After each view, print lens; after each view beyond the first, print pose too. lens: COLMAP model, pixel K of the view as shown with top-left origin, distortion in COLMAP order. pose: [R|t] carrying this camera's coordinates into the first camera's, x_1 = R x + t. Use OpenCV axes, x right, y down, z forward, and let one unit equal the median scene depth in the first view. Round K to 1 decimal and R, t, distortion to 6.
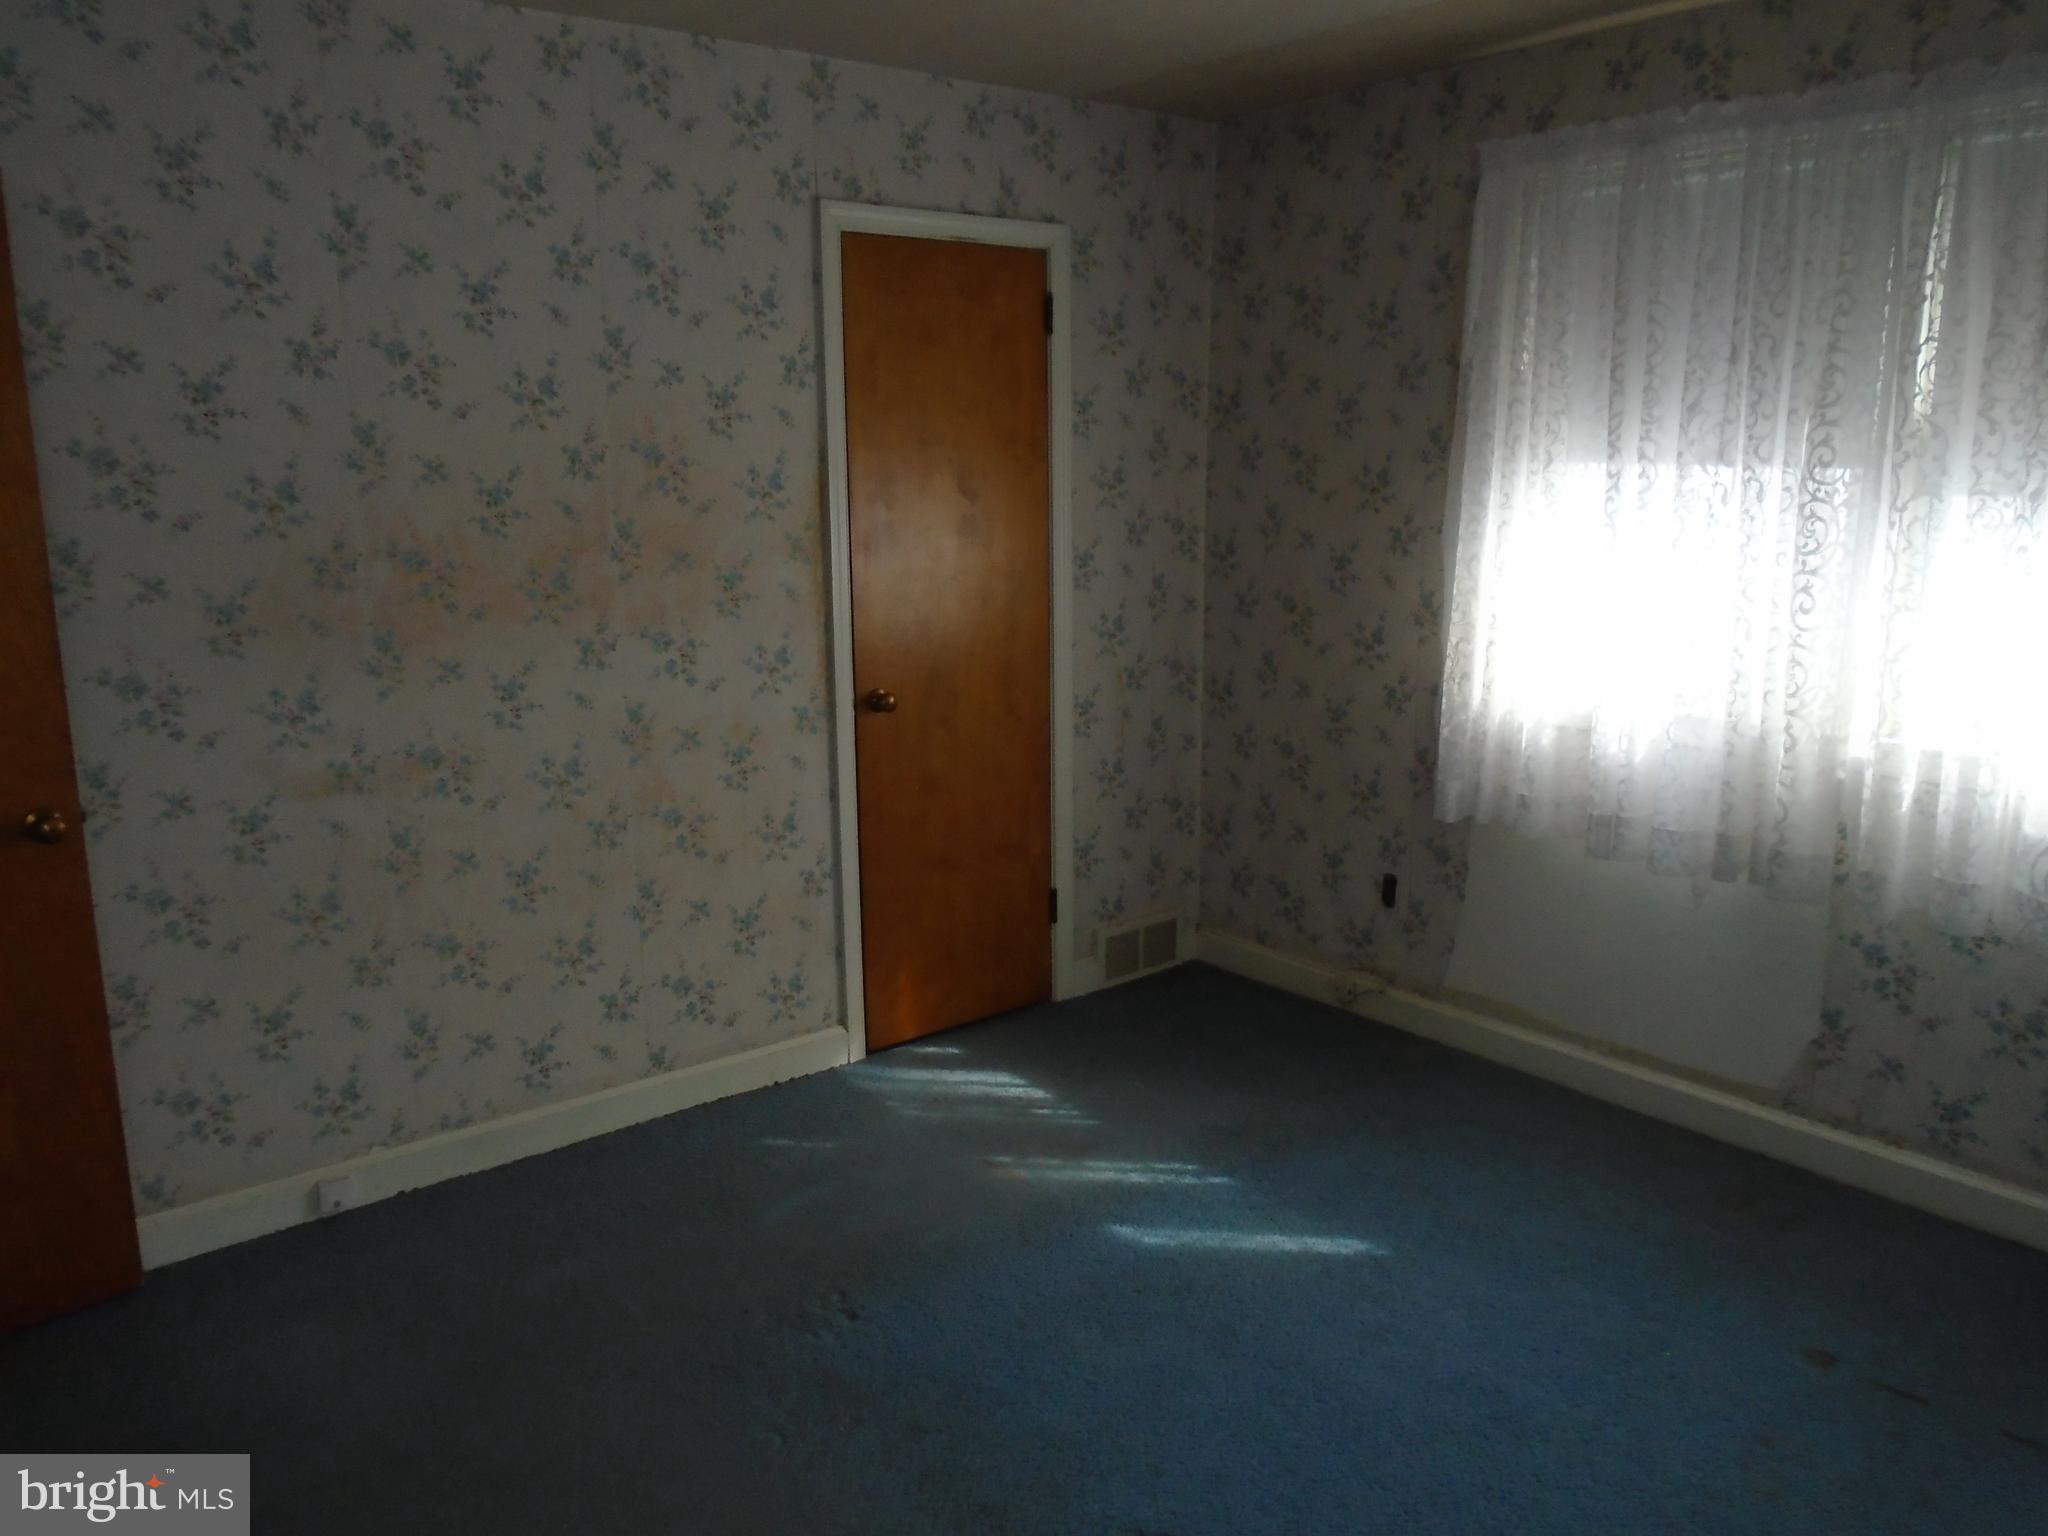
lens RADIAL K [[1575.7, 0, 1022.0], [0, 1575.7, 746.8], [0, 0, 1]] dist [-0.031474, 0.018127]
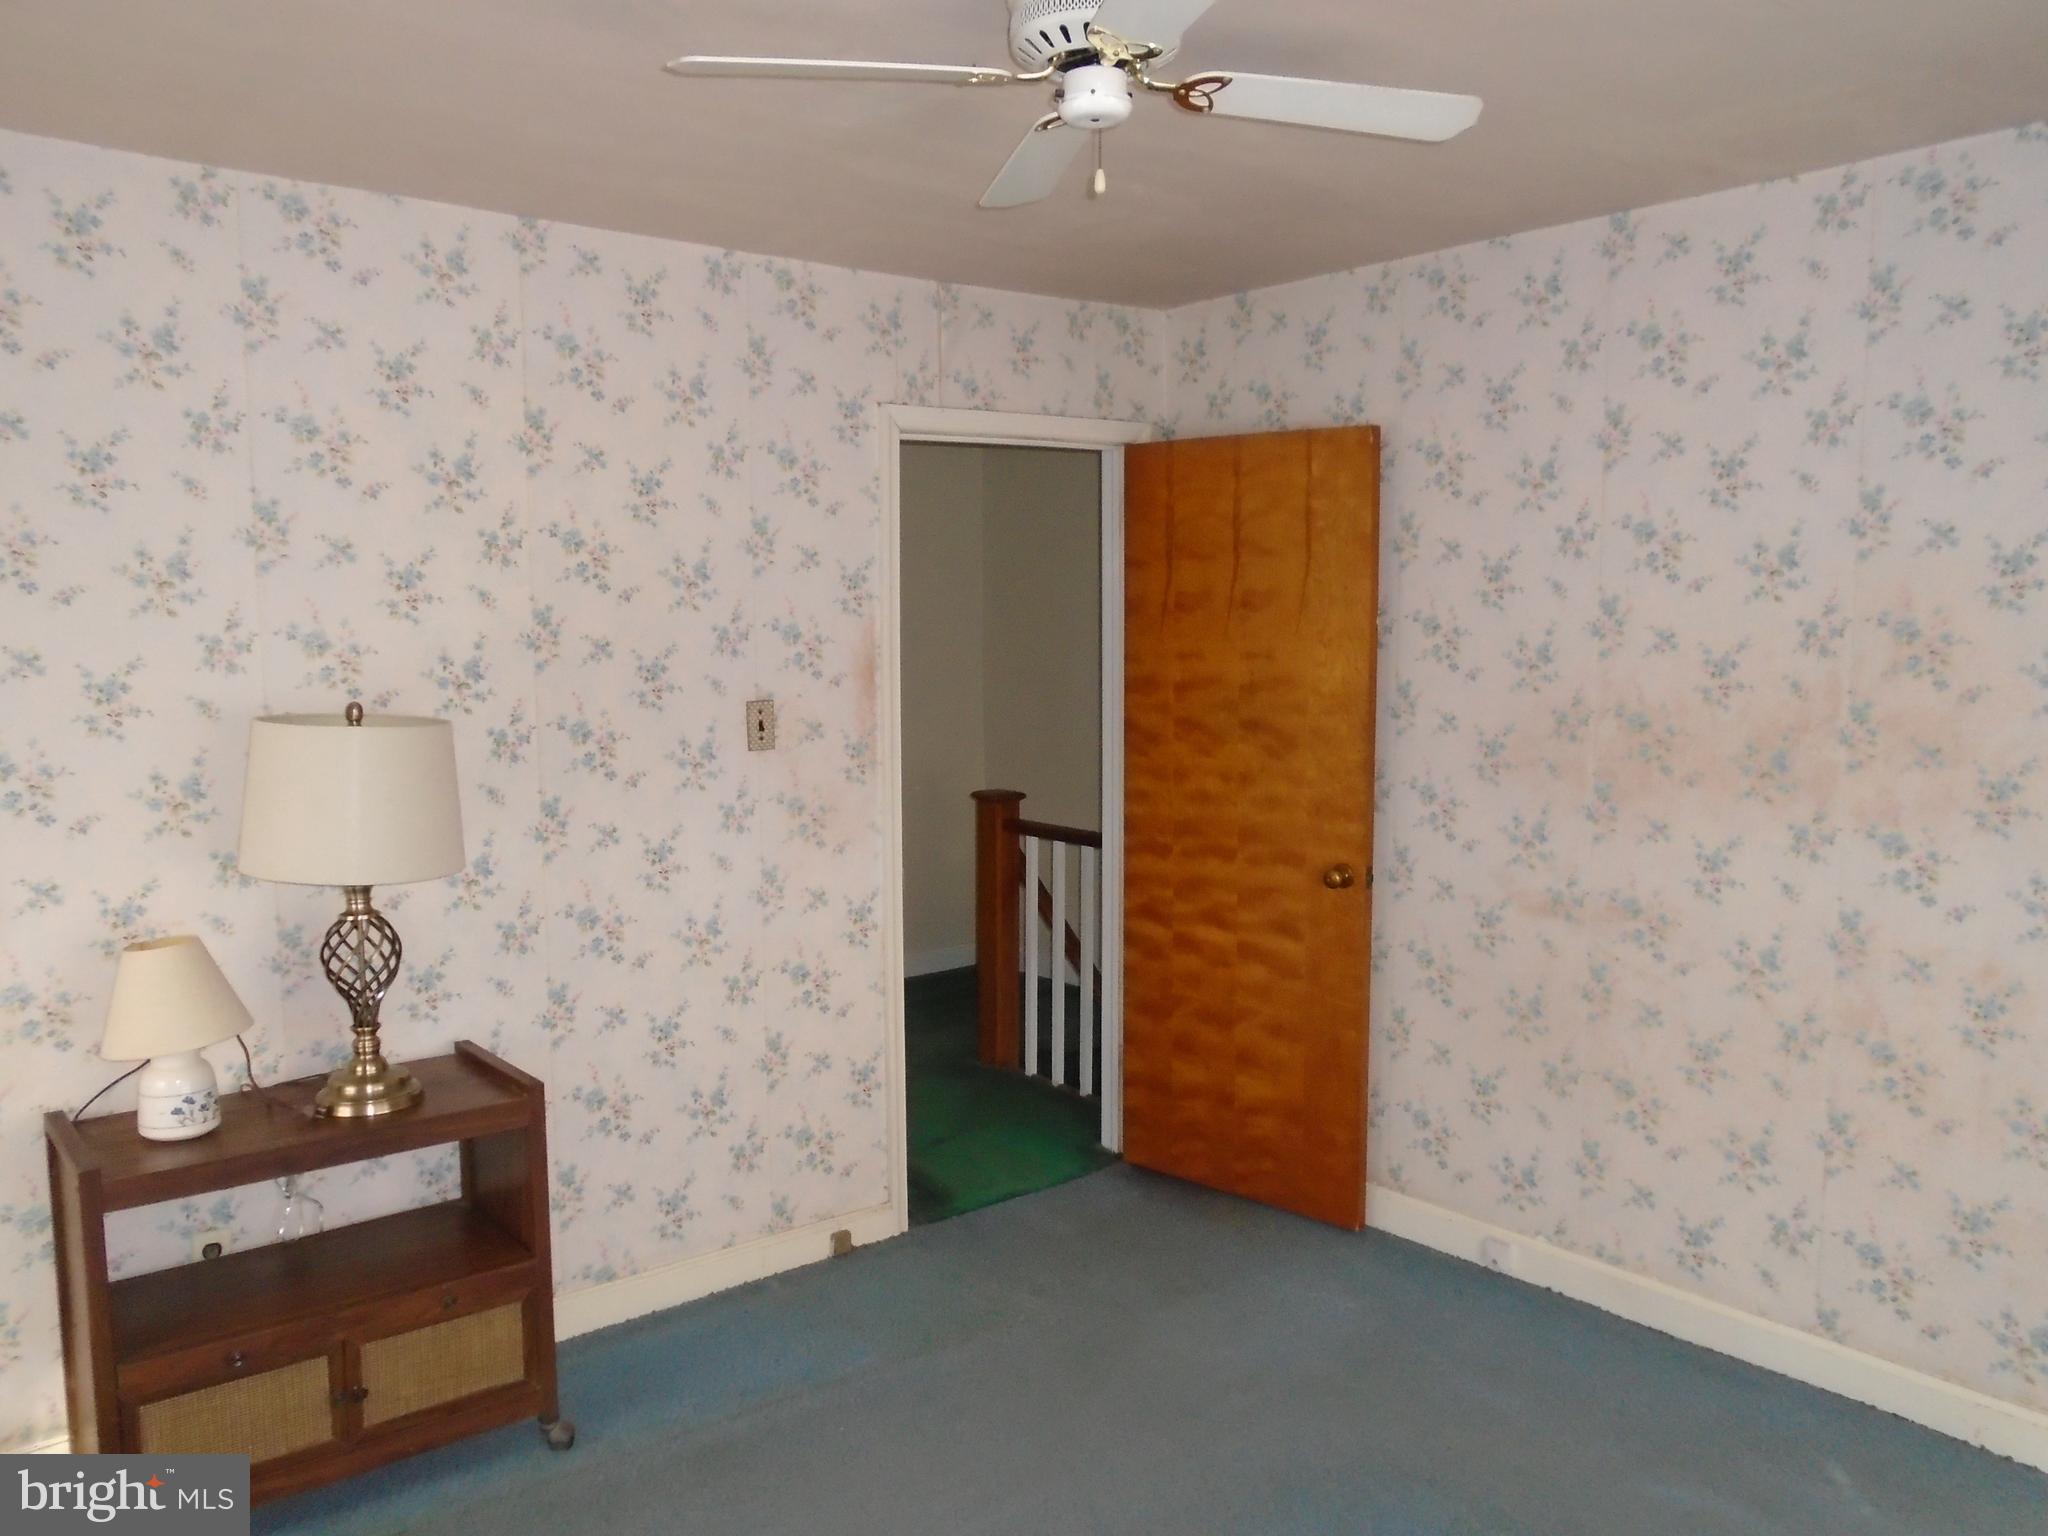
lens RADIAL K [[1575.7, 0, 1028.6], [0, 1575.7, 752.0], [0, 0, 1]] dist [-0.031474, 0.018127]
pose [[0.005117, 0.095063, -0.995458, 0.660620], [-0.186647, 0.978068, 0.092442, -0.116516], [0.982414, 0.185326, 0.022748, 0.551651]]
